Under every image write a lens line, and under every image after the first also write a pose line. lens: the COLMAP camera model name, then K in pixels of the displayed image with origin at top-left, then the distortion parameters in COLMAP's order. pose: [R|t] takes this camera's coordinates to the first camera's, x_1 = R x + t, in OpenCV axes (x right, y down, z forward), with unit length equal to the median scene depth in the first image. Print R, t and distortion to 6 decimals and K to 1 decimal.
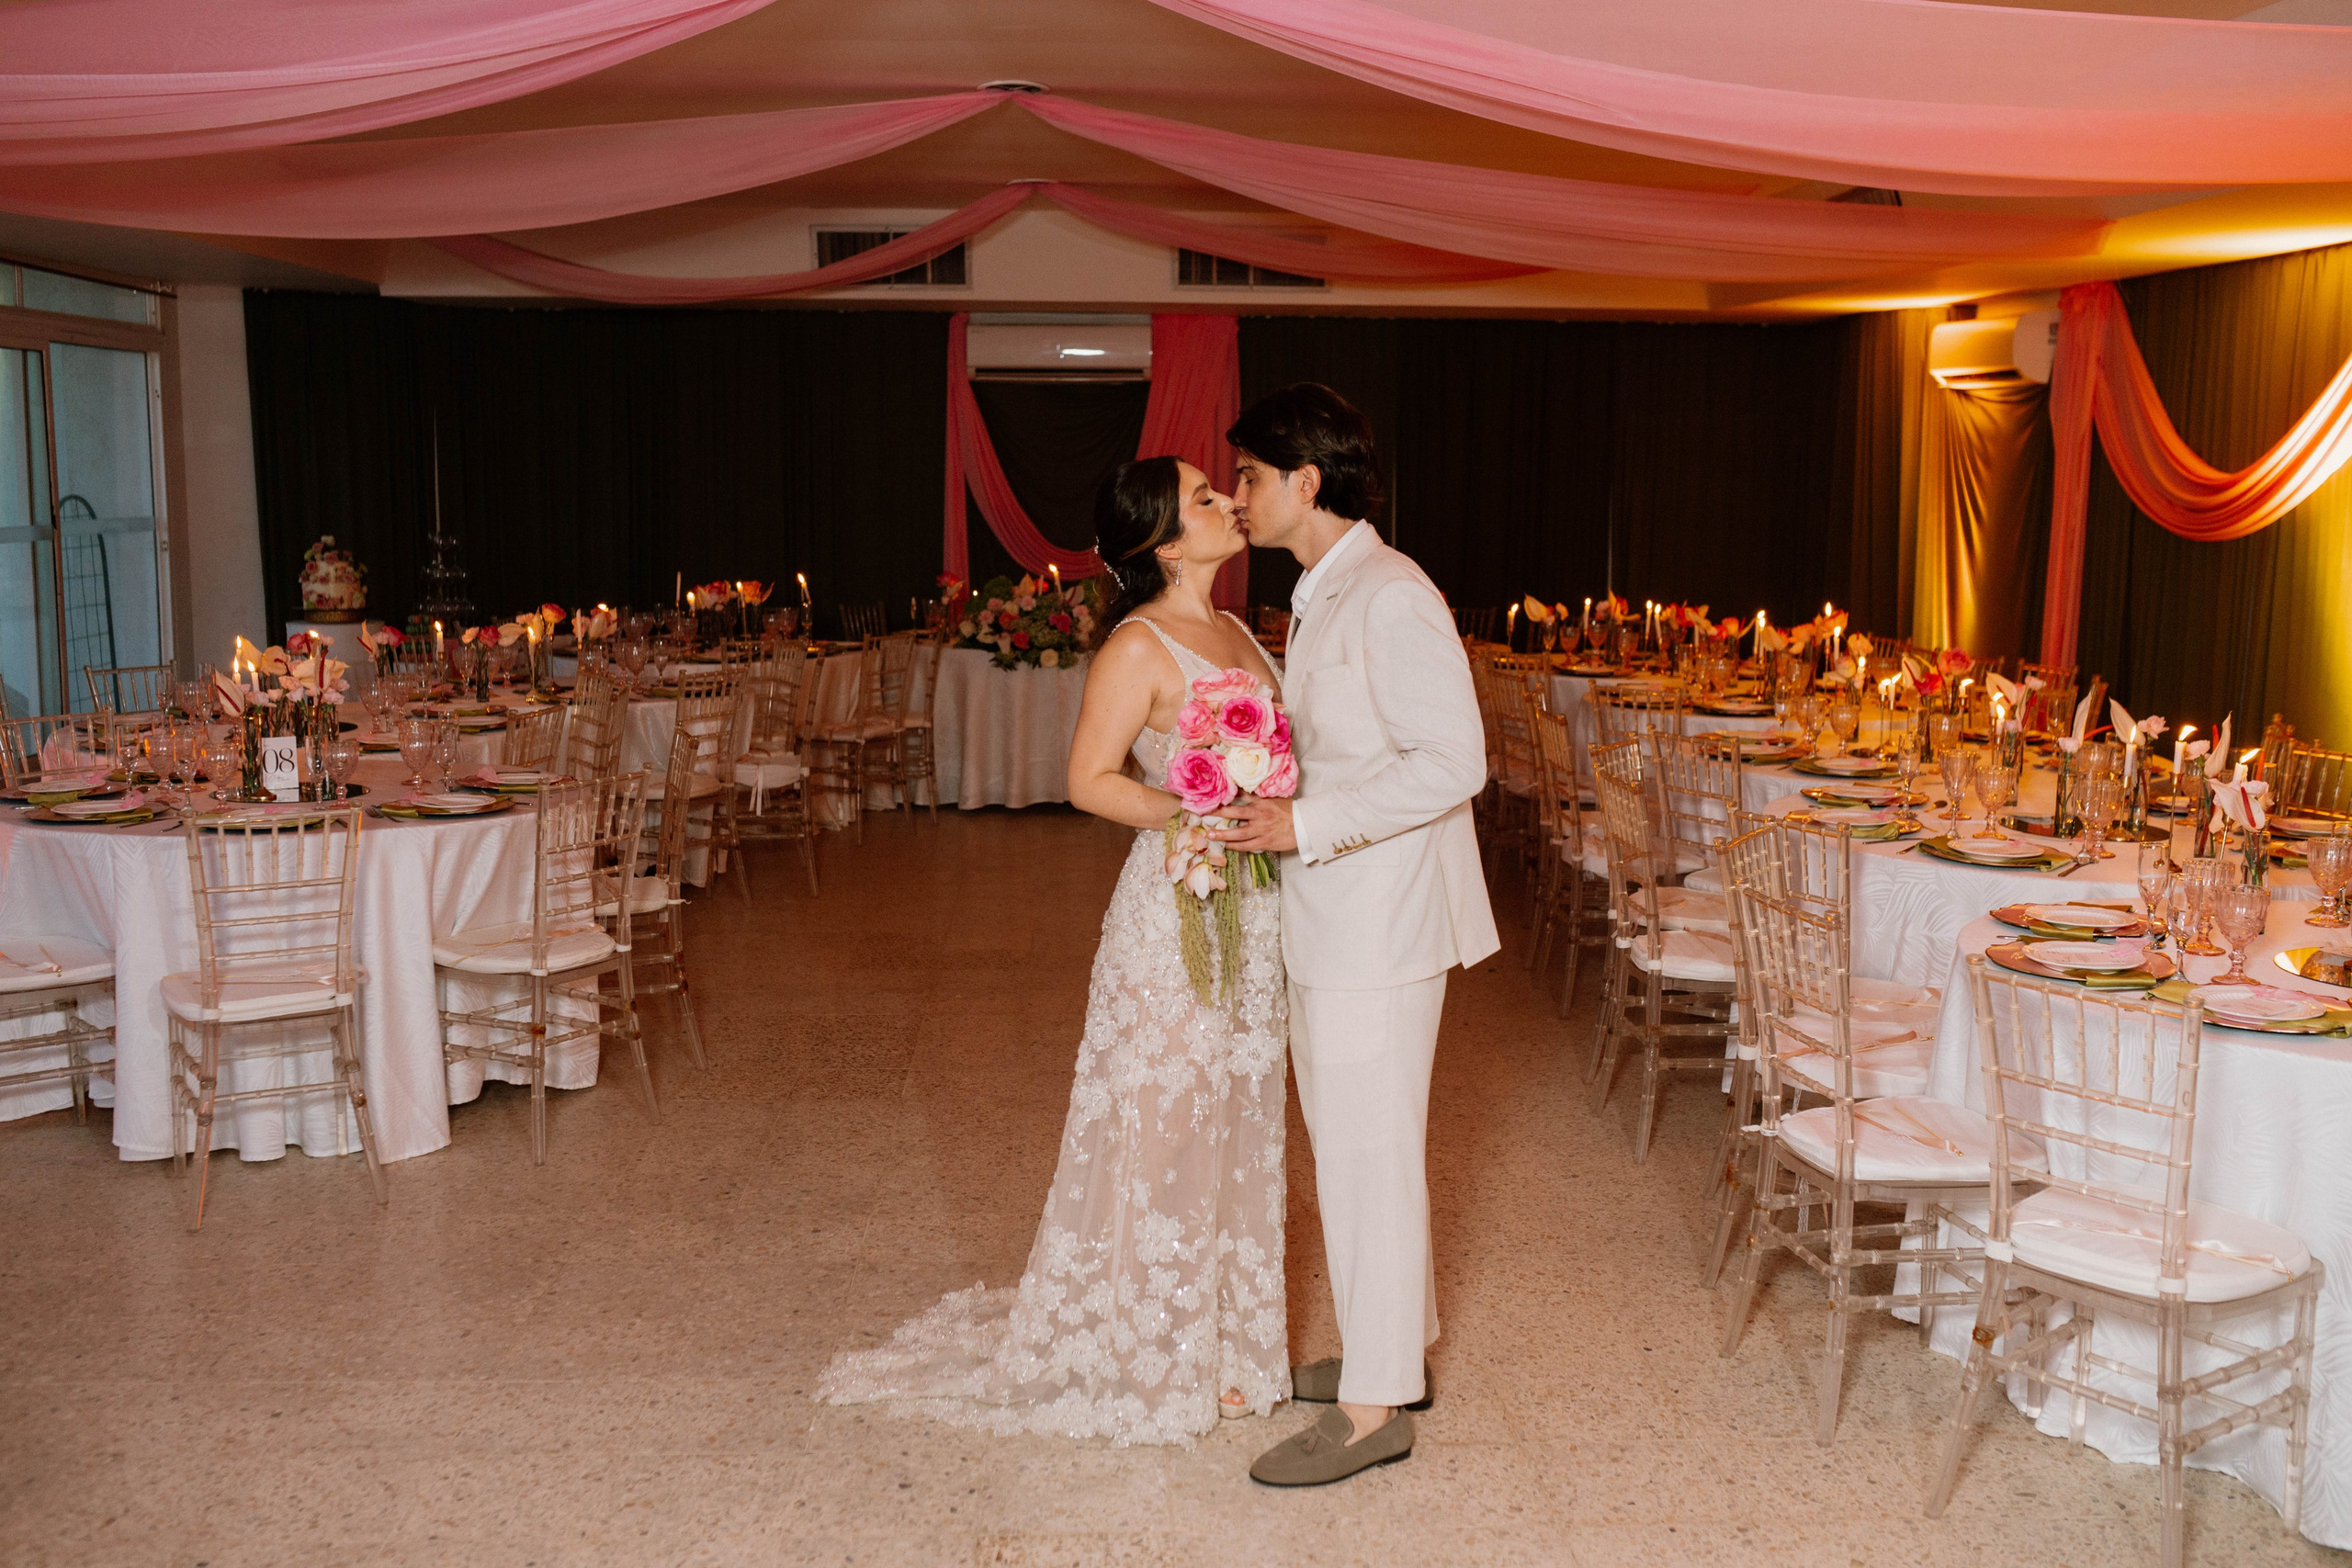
lens RADIAL K [[2289.6, 0, 1172.7], [0, 2289.6, 768.0], [0, 0, 1]] dist [-0.033254, 0.027420]
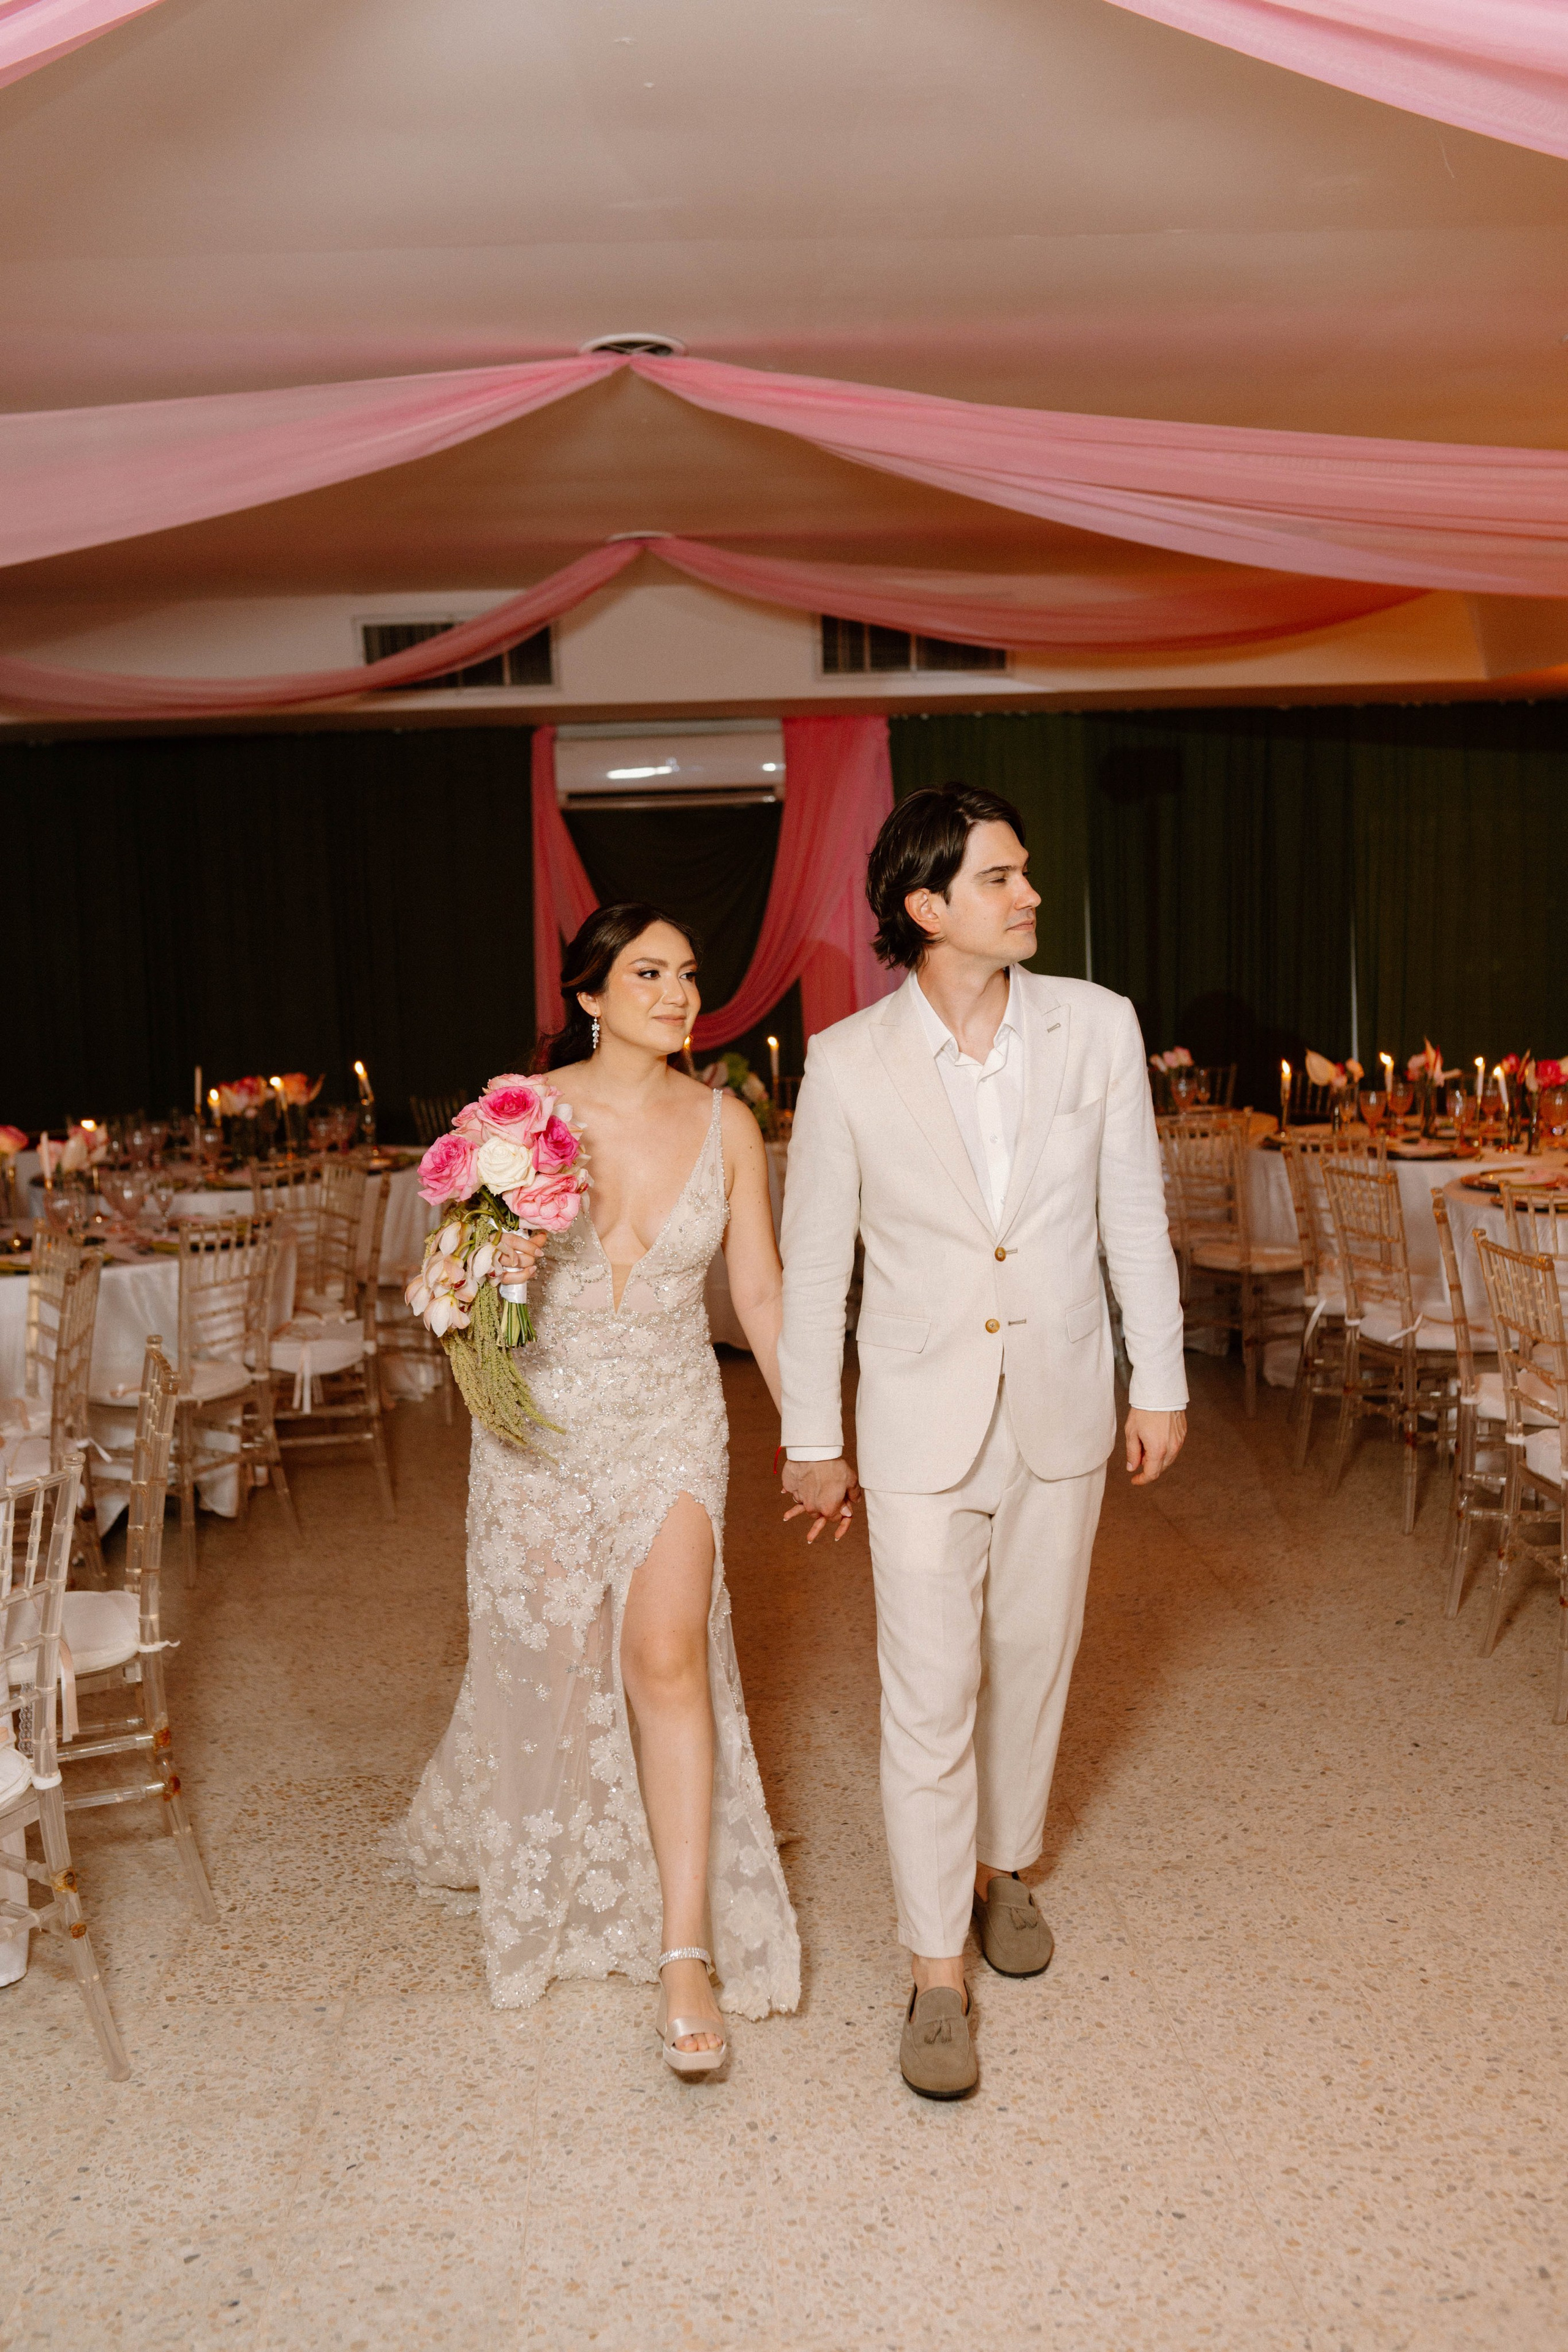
lens RADIAL K [[2289.8, 0, 784.0], [0, 2289.8, 1176.0], [0, 0, 1]] dist [-0.033254, 0.027420]
pose [[0.998924, -0.044200, 0.014052, -0.033840], [0.044420, 0.998889, -0.015762, -0.030400], [-0.013339, 0.016369, 0.999777, 0.245810]]
